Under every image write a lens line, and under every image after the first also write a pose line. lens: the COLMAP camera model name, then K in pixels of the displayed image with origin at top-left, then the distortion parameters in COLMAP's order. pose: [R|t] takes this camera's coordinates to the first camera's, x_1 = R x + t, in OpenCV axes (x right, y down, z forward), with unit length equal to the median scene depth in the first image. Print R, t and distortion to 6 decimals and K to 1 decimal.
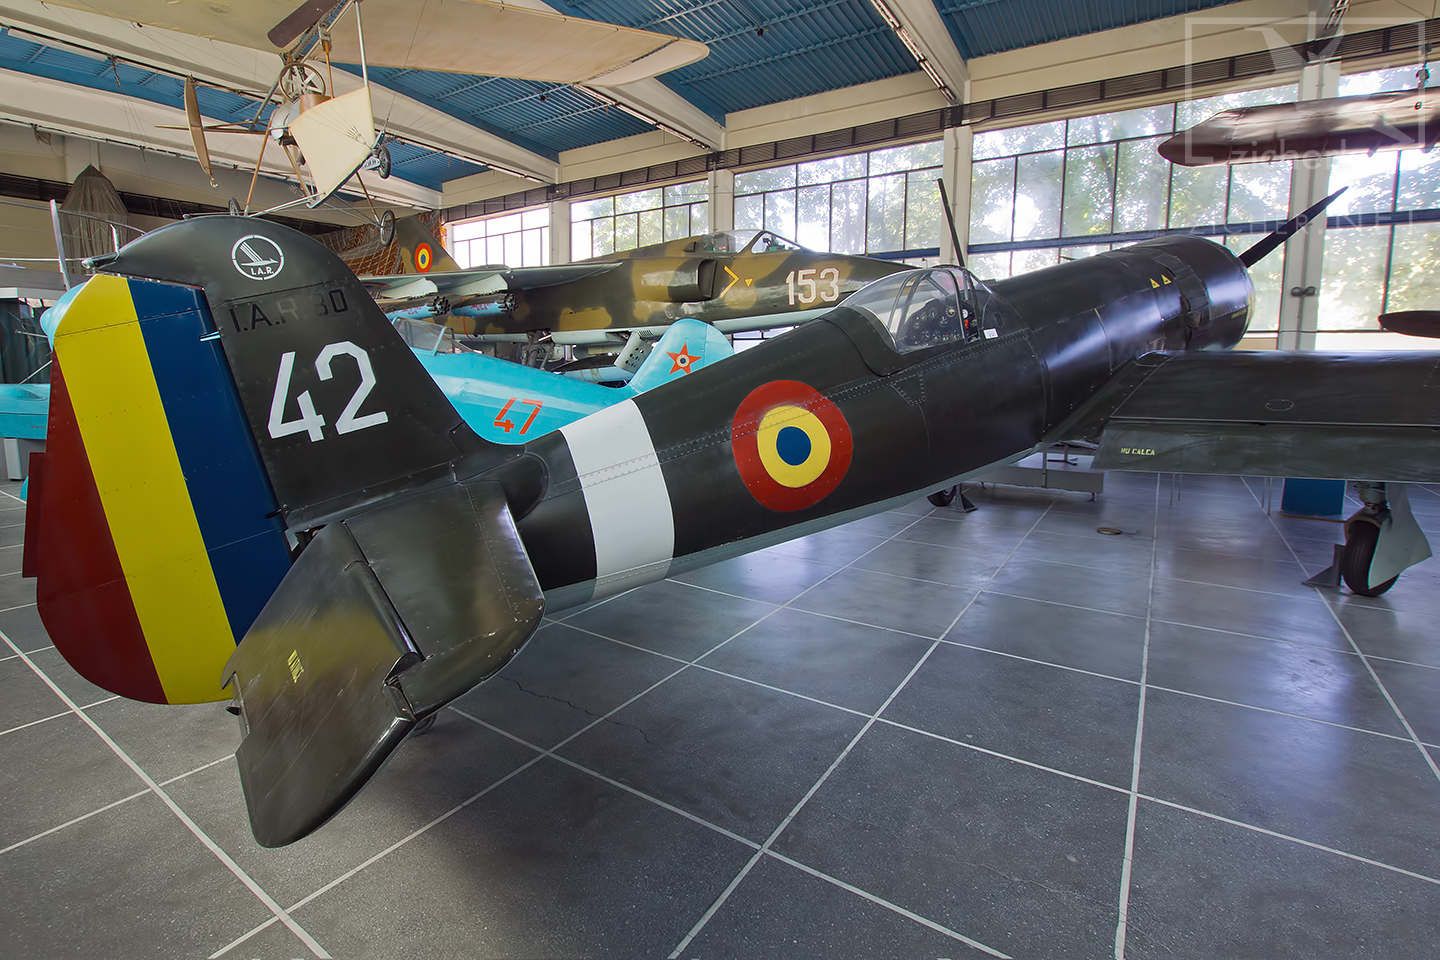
lens RADIAL K [[668.7, 0, 718.0], [0, 668.7, 442.9], [0, 0, 1]] dist [-0.018151, 0.000873]
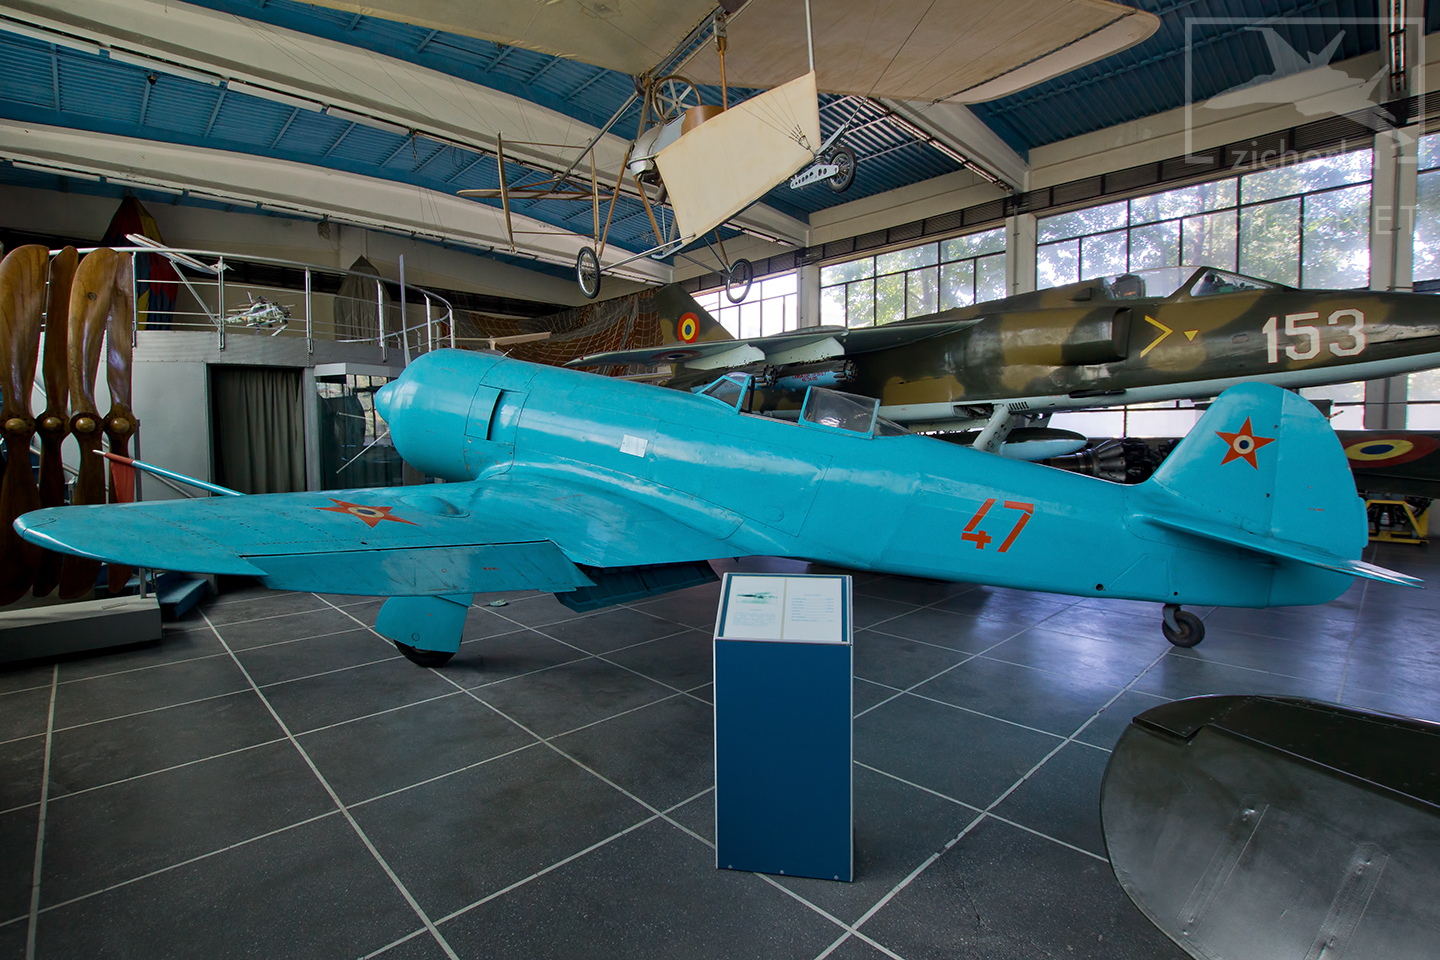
lens RADIAL K [[657.4, 0, 720.0], [0, 657.4, 480.0], [0, 0, 1]] dist [-0.013860, 0.000806]
pose [[0.978494, 0.007267, -0.206147, -0.275517], [-0.018452, 0.998456, -0.052391, -0.029067], [0.205448, 0.055068, 0.977117, 0.174105]]
